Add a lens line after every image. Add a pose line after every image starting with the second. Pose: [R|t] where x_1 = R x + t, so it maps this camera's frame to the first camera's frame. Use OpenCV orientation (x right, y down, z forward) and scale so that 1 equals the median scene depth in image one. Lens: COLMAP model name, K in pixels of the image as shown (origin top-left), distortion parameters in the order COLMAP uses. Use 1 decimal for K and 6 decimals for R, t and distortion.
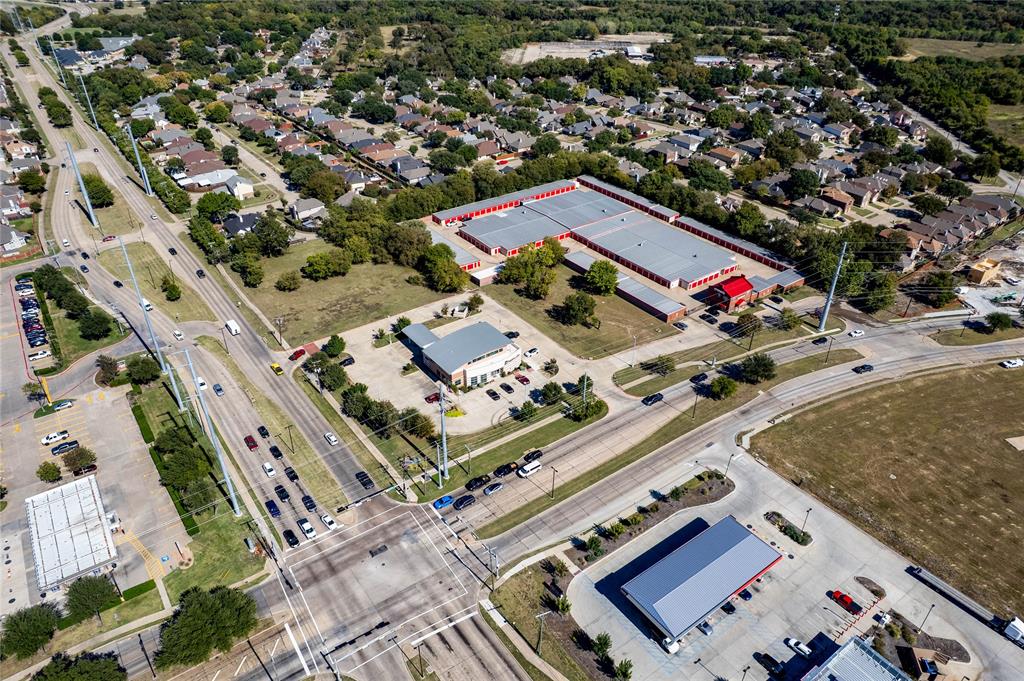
lens RADIAL K [[702.1, 0, 512.0], [0, 702.1, 340.5], [0, 0, 1]] dist [-0.088794, 0.085364]
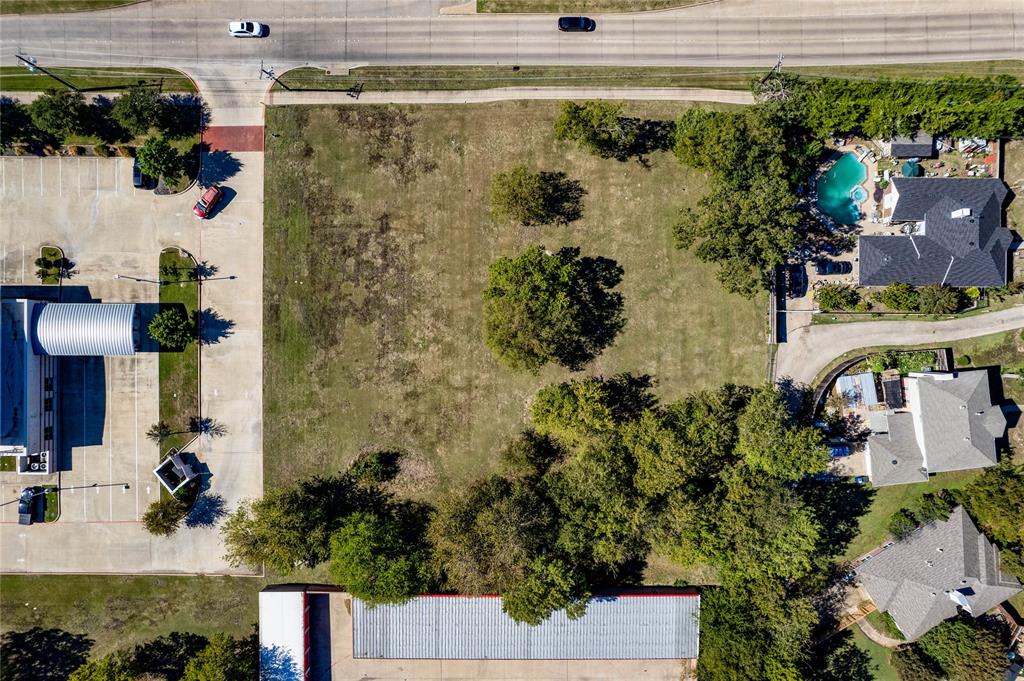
lens RADIAL K [[660.0, 0, 517.2], [0, 660.0, 344.9], [0, 0, 1]] dist [-0.073552, 0.061113]
pose [[-0.595494, 0.803332, -0.006684, -0.207408], [-0.433767, -0.314517, 0.844349, -0.355780], [0.676190, 0.505704, 0.535751, 0.705132]]
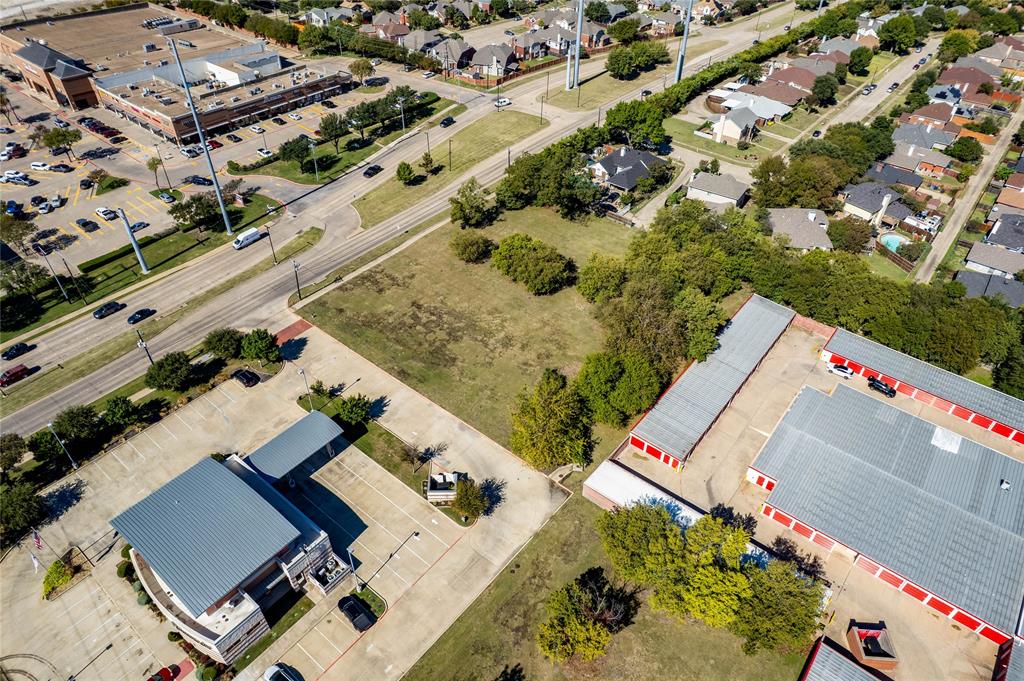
lens RADIAL K [[660.0, 0, 517.2], [0, 660.0, 344.9], [0, 0, 1]] dist [-0.073552, 0.061113]
pose [[0.255940, 0.622788, -0.739345, 0.155280], [-0.529371, 0.730244, 0.431869, -0.250592], [0.808864, 0.280855, 0.516584, 0.631367]]
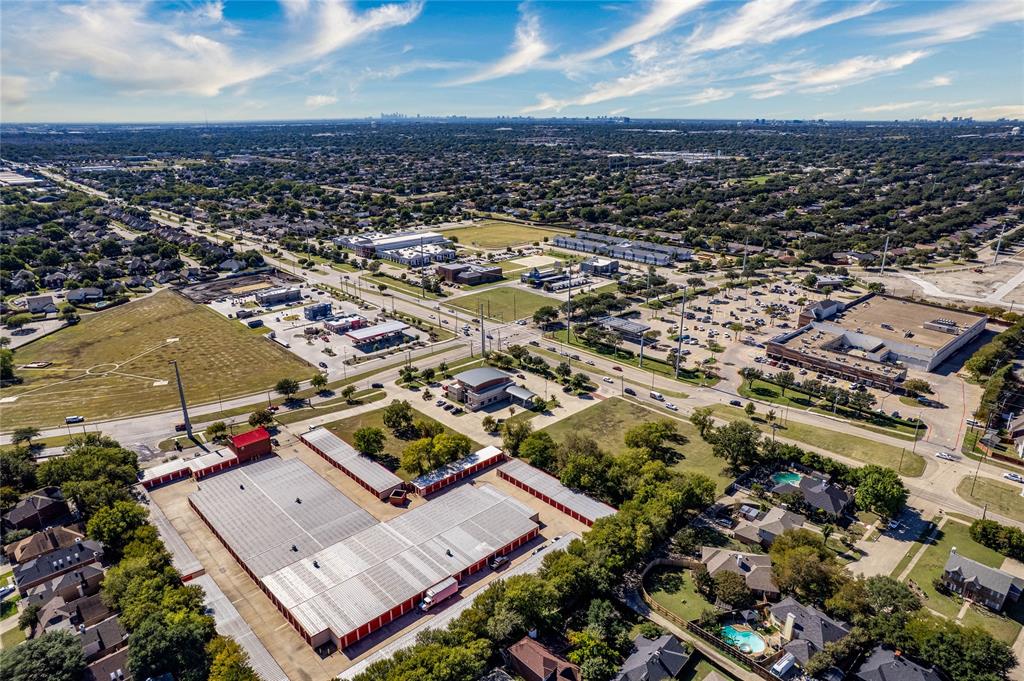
lens RADIAL K [[660.0, 0, 517.2], [0, 660.0, 344.9], [0, 0, 1]] dist [-0.073552, 0.061113]
pose [[-0.992299, 0.036834, -0.118261, 0.020609], [-0.070319, 0.618459, 0.782664, -0.784295], [0.101968, 0.784953, -0.611106, 1.250495]]
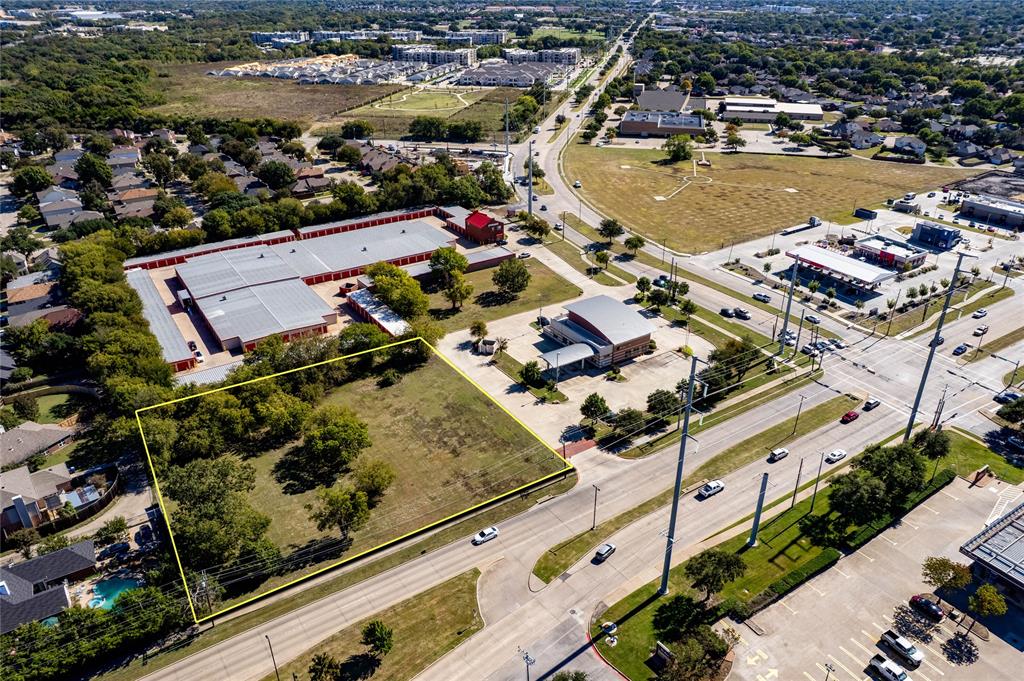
lens RADIAL K [[729.4, 0, 515.6], [0, 729.4, 343.0], [0, 0, 1]] dist [-0.078447, 0.070704]
pose [[0.054697, -0.461891, 0.885249, -0.640350], [0.538714, 0.760123, 0.363319, -0.261352], [-0.840712, 0.457023, 0.290404, 0.580391]]
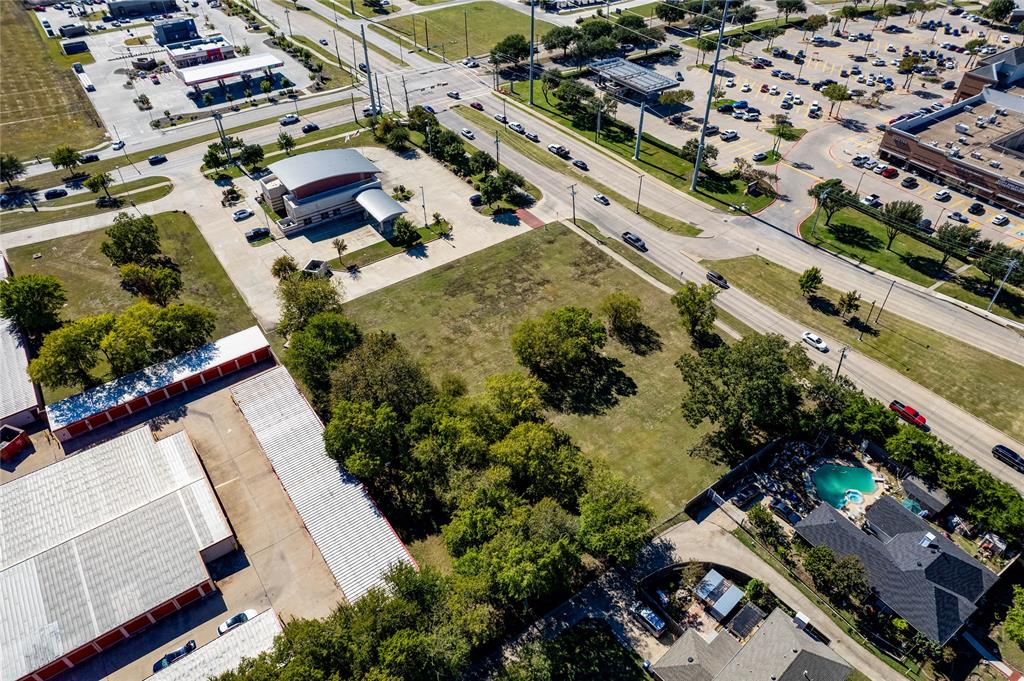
lens RADIAL K [[684.5, 0, 512.0], [0, 684.5, 340.5], [0, 0, 1]] dist [-0.079332, 0.075858]
pose [[-0.999782, -0.016059, 0.013359, -0.203896], [0.008065, 0.293188, 0.956021, -0.476537], [-0.019270, 0.955920, -0.292995, 0.981237]]
